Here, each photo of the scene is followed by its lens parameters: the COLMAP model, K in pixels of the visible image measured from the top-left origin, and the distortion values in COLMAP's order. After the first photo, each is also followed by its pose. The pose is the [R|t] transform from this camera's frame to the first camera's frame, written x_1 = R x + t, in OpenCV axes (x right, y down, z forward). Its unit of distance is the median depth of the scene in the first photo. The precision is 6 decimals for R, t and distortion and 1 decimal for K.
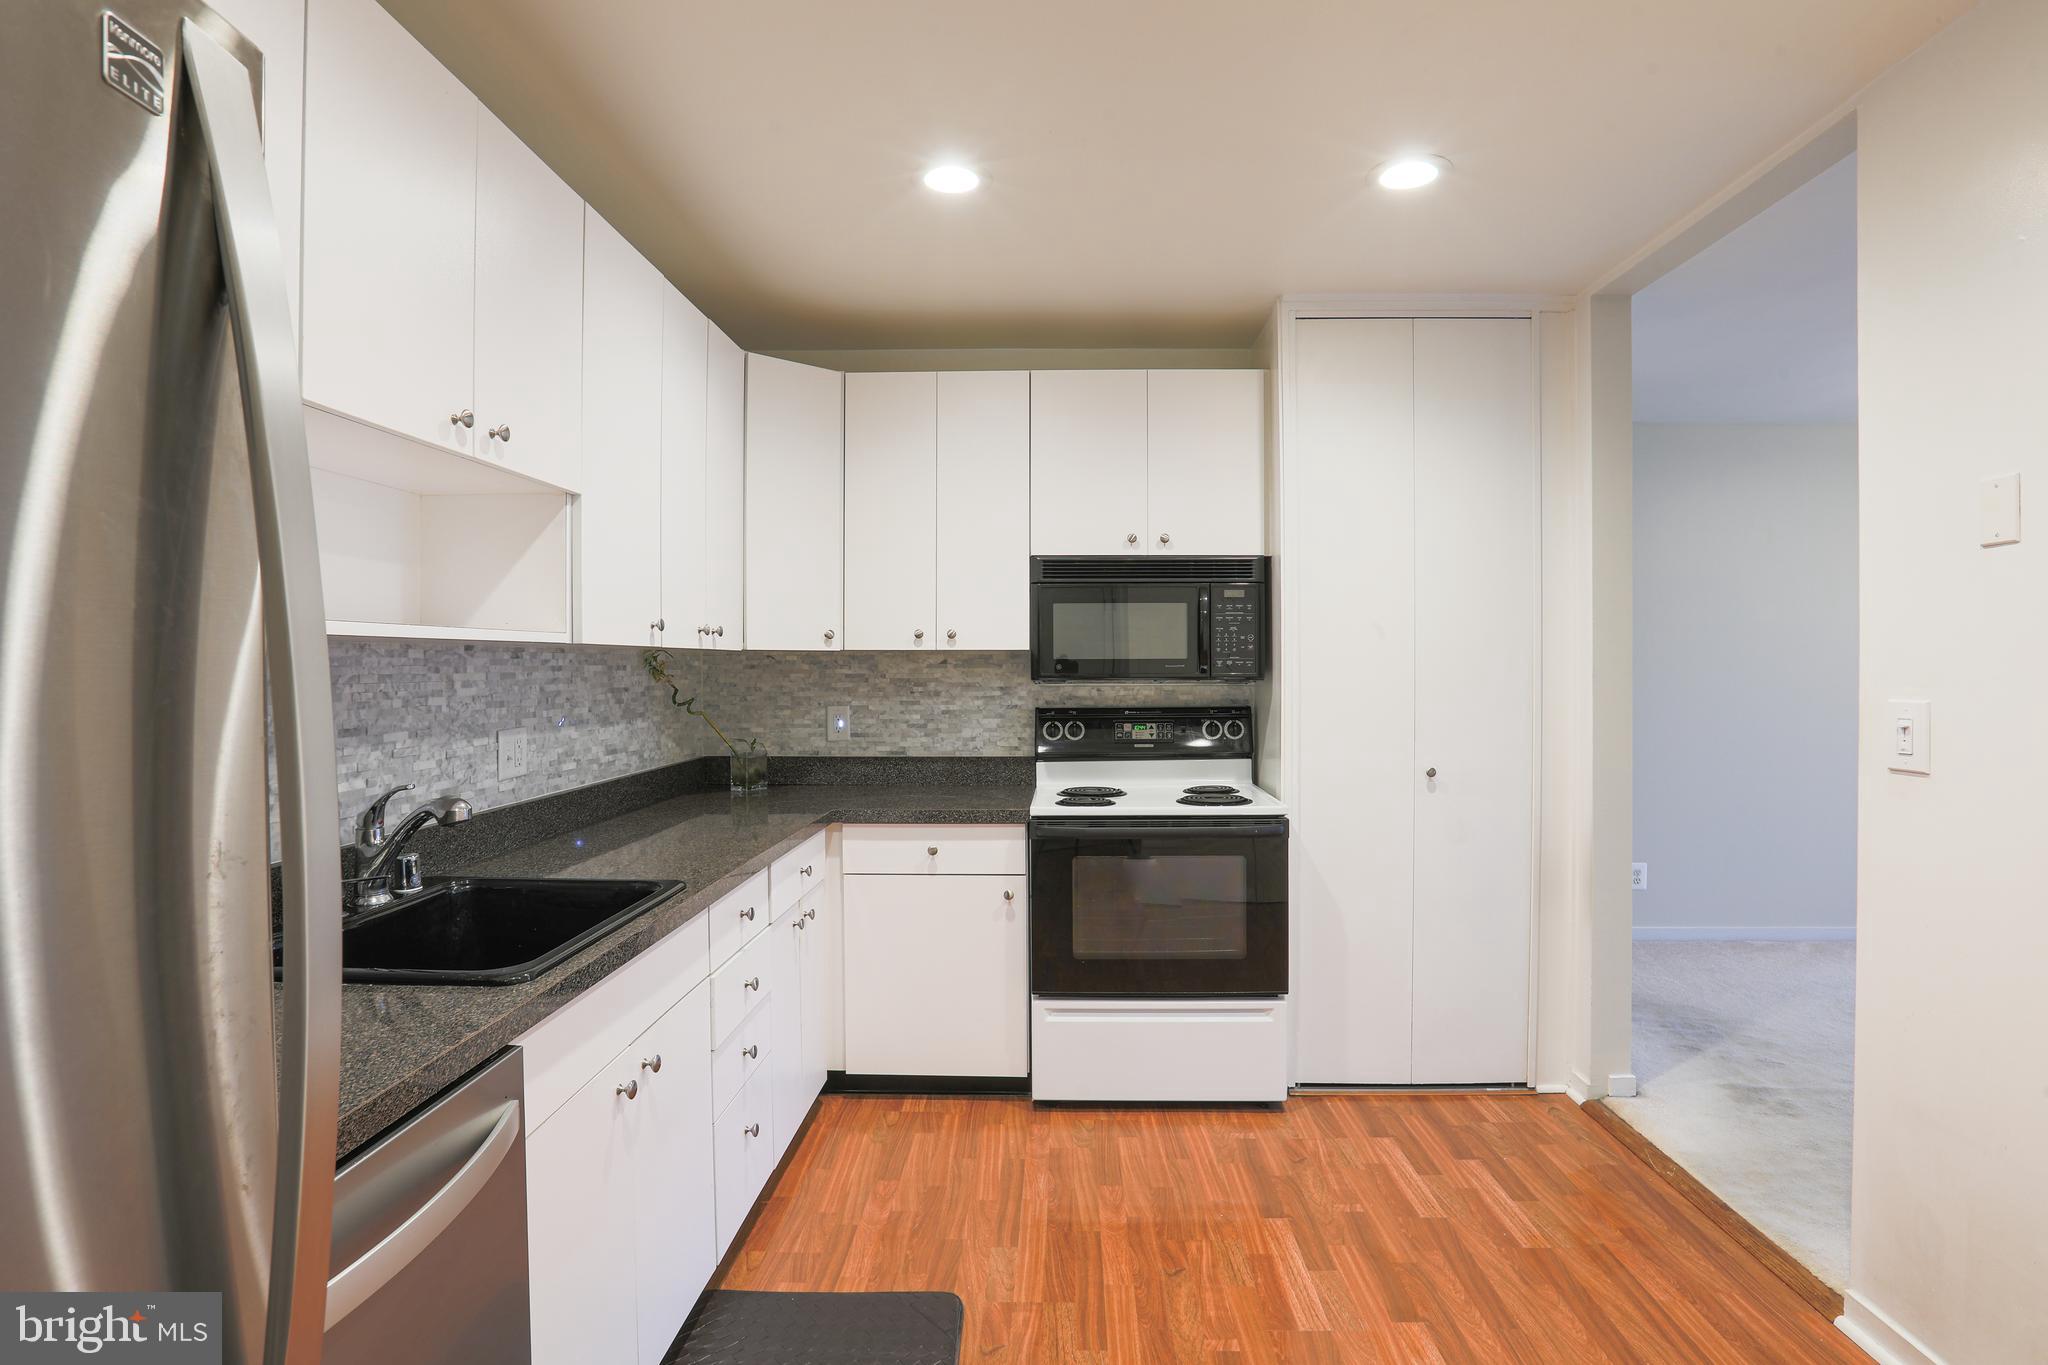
lens RADIAL K [[1027.6, 0, 1049.1], [0, 1027.6, 680.6], [0, 0, 1]] dist [-0.083999, 0.061125]
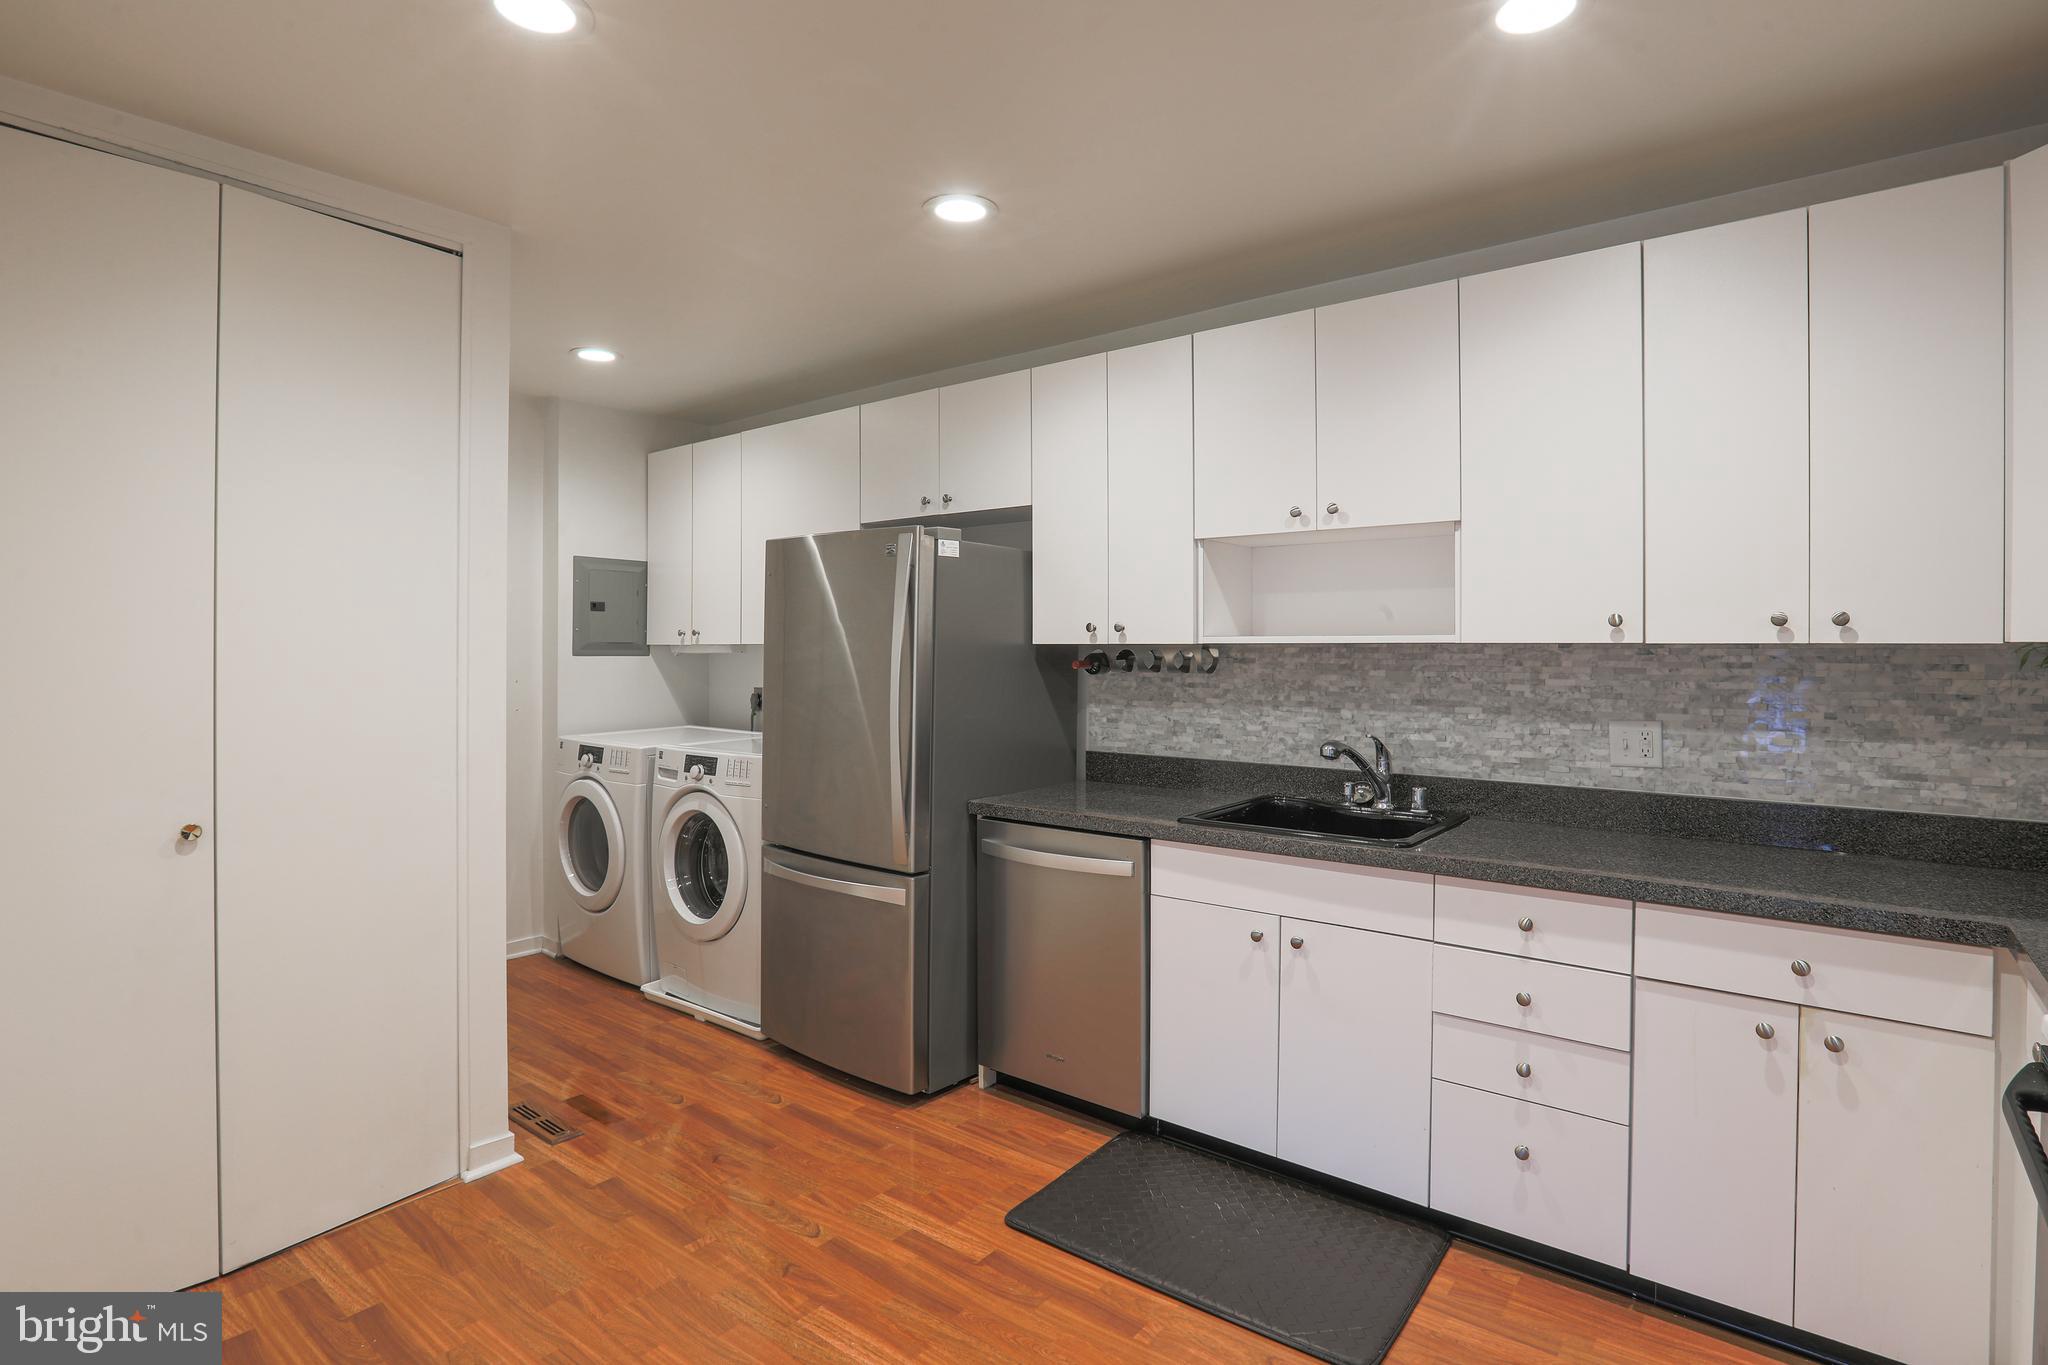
lens RADIAL K [[1019.1, 0, 1033.8], [0, 1019.1, 649.1], [0, 0, 1]] dist [-0.057584, 0.020837]
pose [[-0.616339, 0.000227, -0.787481, 0.553469], [-0.014772, 0.999821, 0.011850, -0.024655], [0.787342, 0.018936, -0.616225, 0.917962]]
